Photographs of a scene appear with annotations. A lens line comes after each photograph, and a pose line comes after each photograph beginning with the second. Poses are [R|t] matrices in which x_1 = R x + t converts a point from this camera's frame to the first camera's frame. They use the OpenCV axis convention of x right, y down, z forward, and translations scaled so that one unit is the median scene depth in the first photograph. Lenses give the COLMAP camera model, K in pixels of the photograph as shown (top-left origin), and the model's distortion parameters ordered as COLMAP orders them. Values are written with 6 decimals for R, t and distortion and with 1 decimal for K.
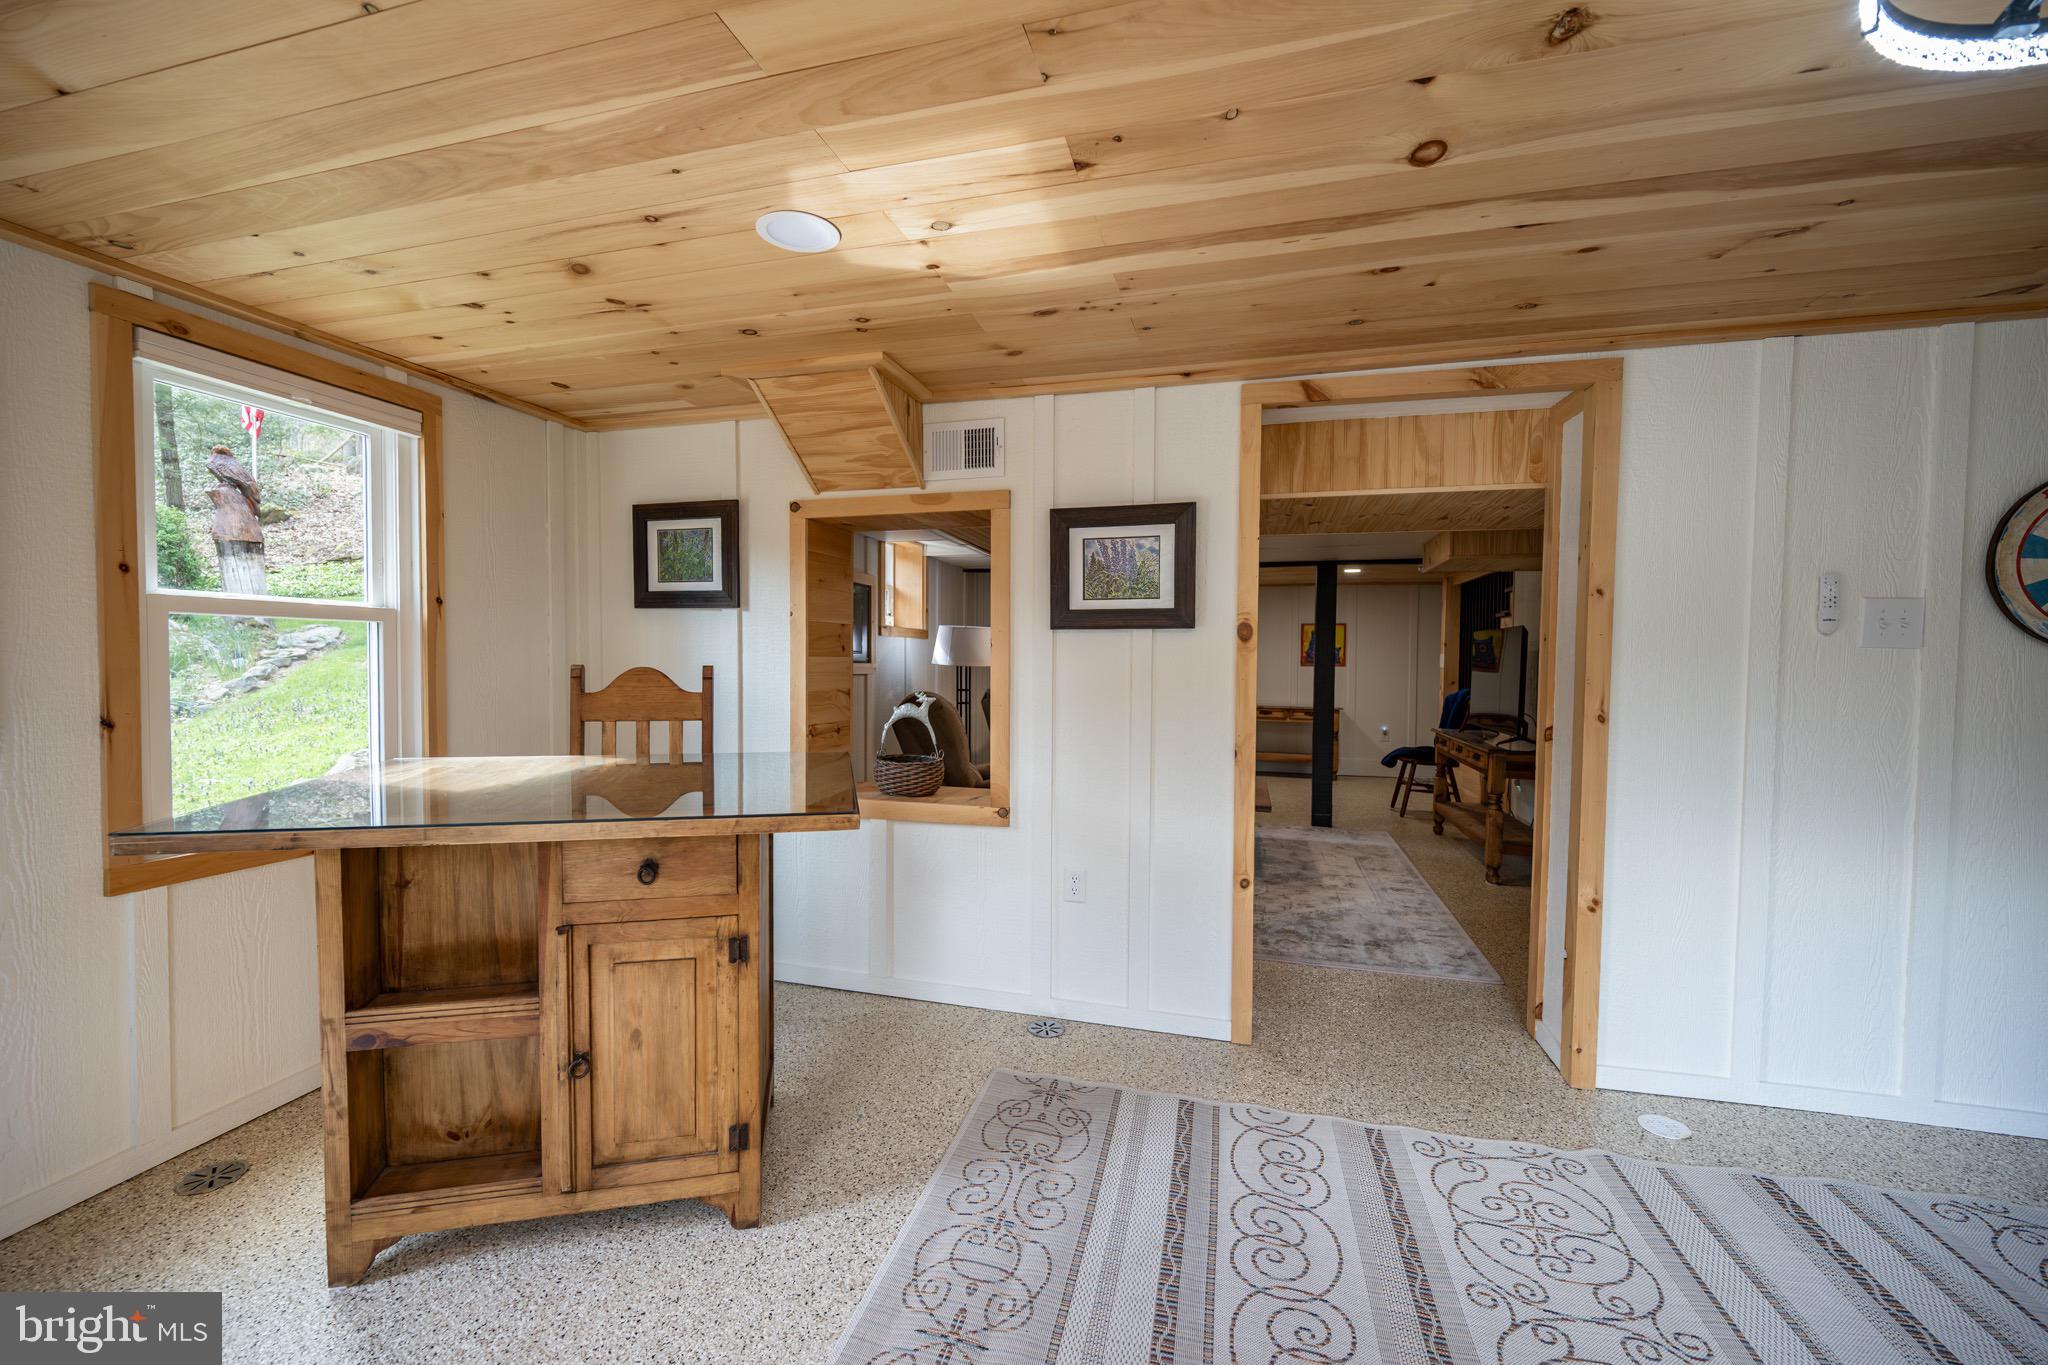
lens RADIAL K [[846.6, 0, 1046.6], [0, 846.6, 684.4], [0, 0, 1]] dist [-0.000282, -0.000100]
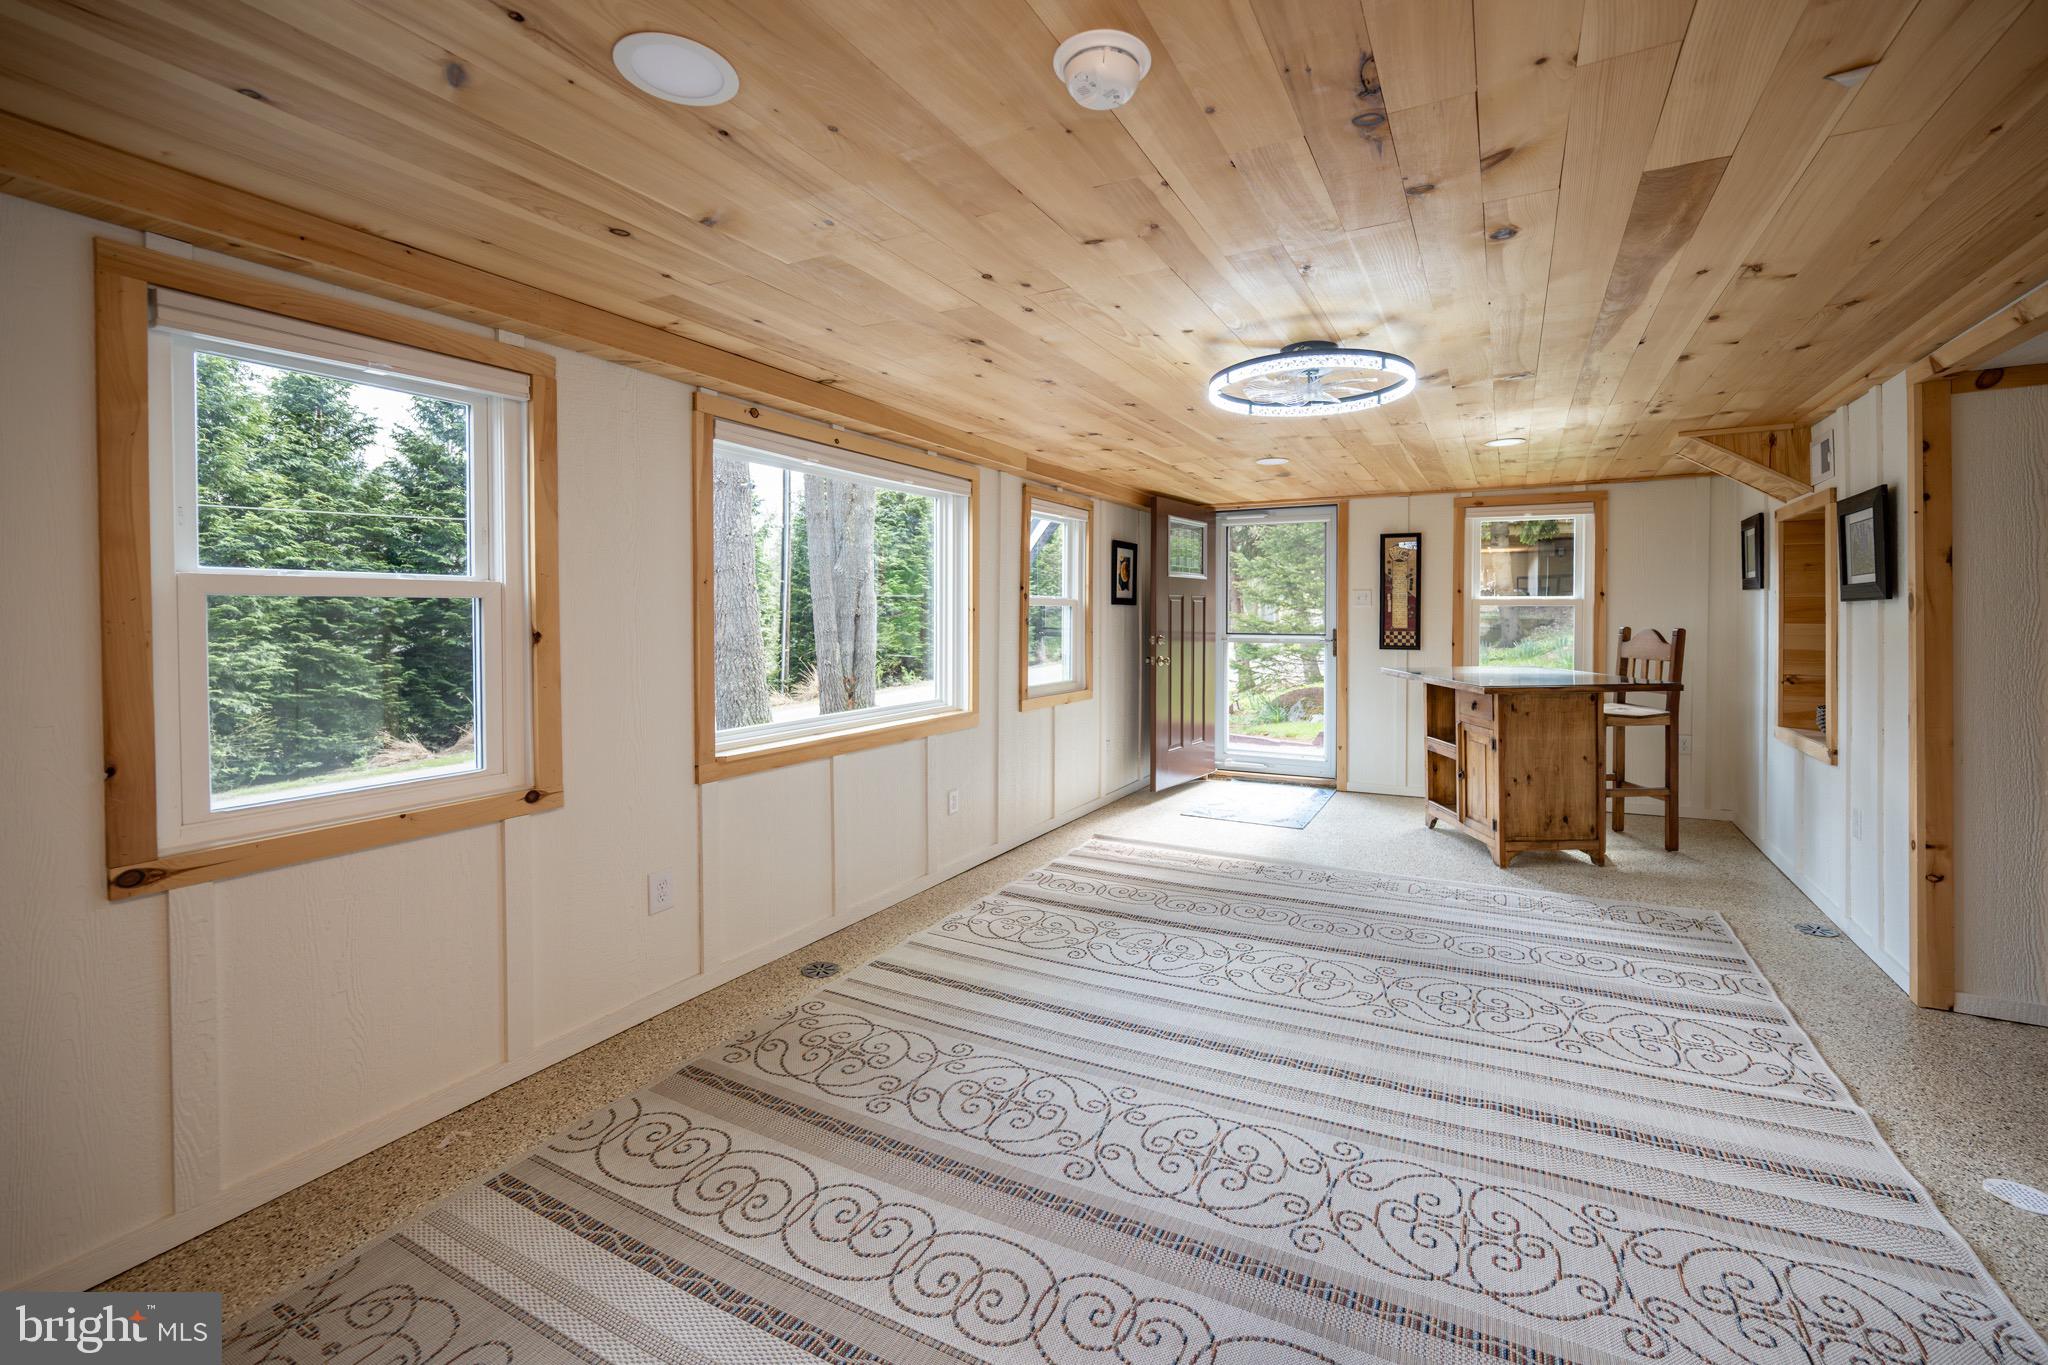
lens RADIAL K [[822.1, 0, 1026.5], [0, 822.1, 654.7], [0, 0, 1]] dist [-0.002189, -0.000005]
pose [[-0.248611, 0.045878, -0.967516, 1.698036], [-0.033731, 0.997862, 0.055984, -0.022499], [0.968016, 0.046554, -0.246532, 0.215155]]
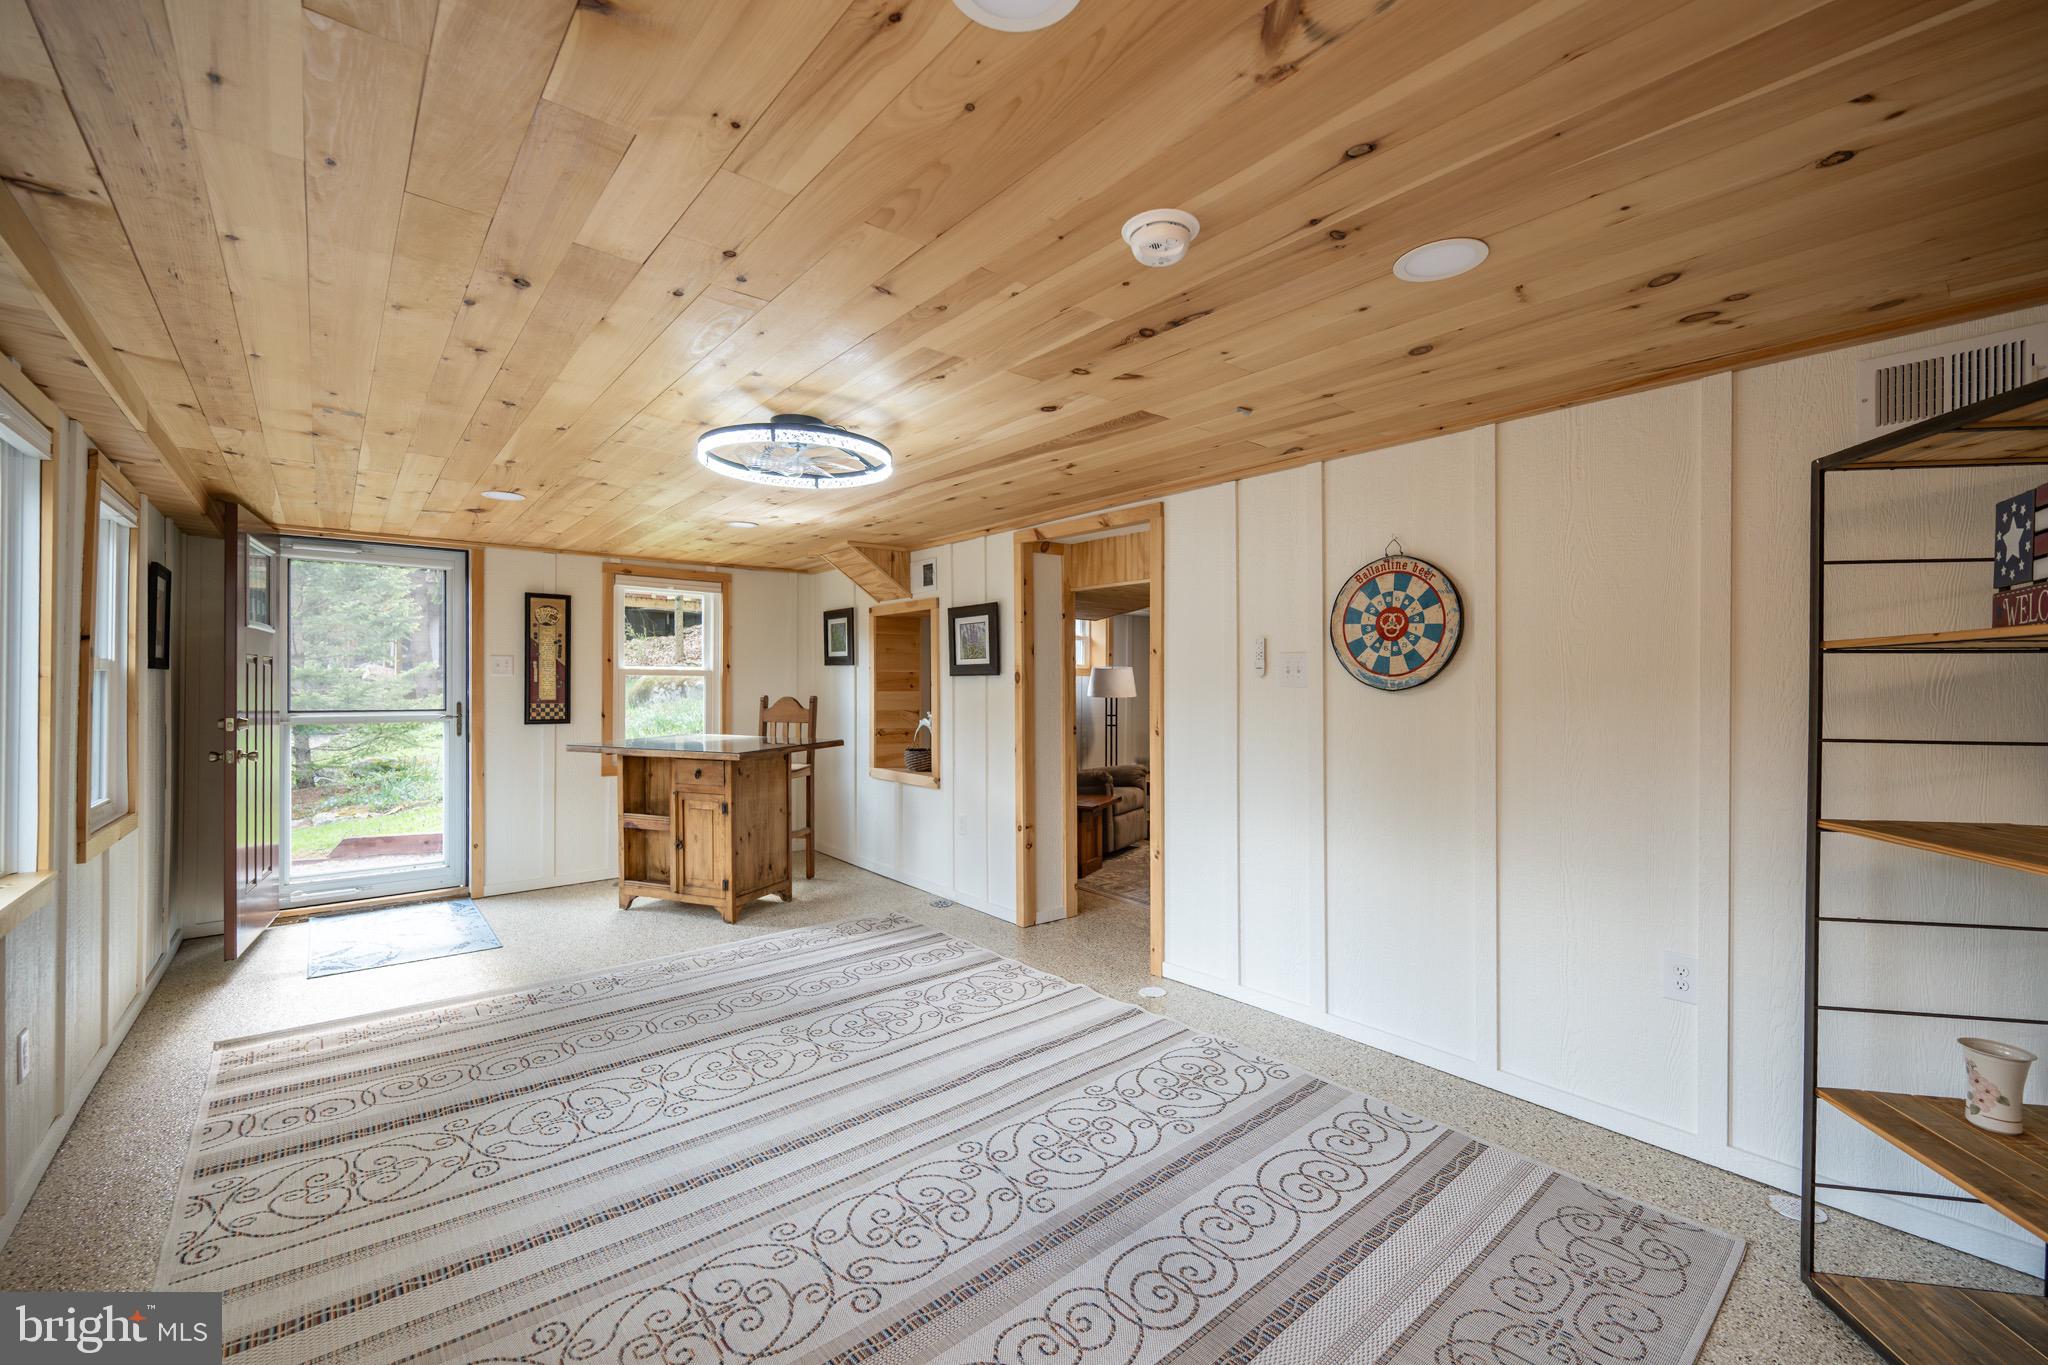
lens RADIAL K [[901.6, 0, 1042.5], [0, 901.6, 691.1], [0, 0, 1]] dist [-0.000993, -0.000291]
pose [[0.810363, 0.000784, -0.585928, 1.514718], [-0.017729, 0.999574, -0.023182, 0.007020], [0.585660, 0.029174, 0.810032, -0.481635]]
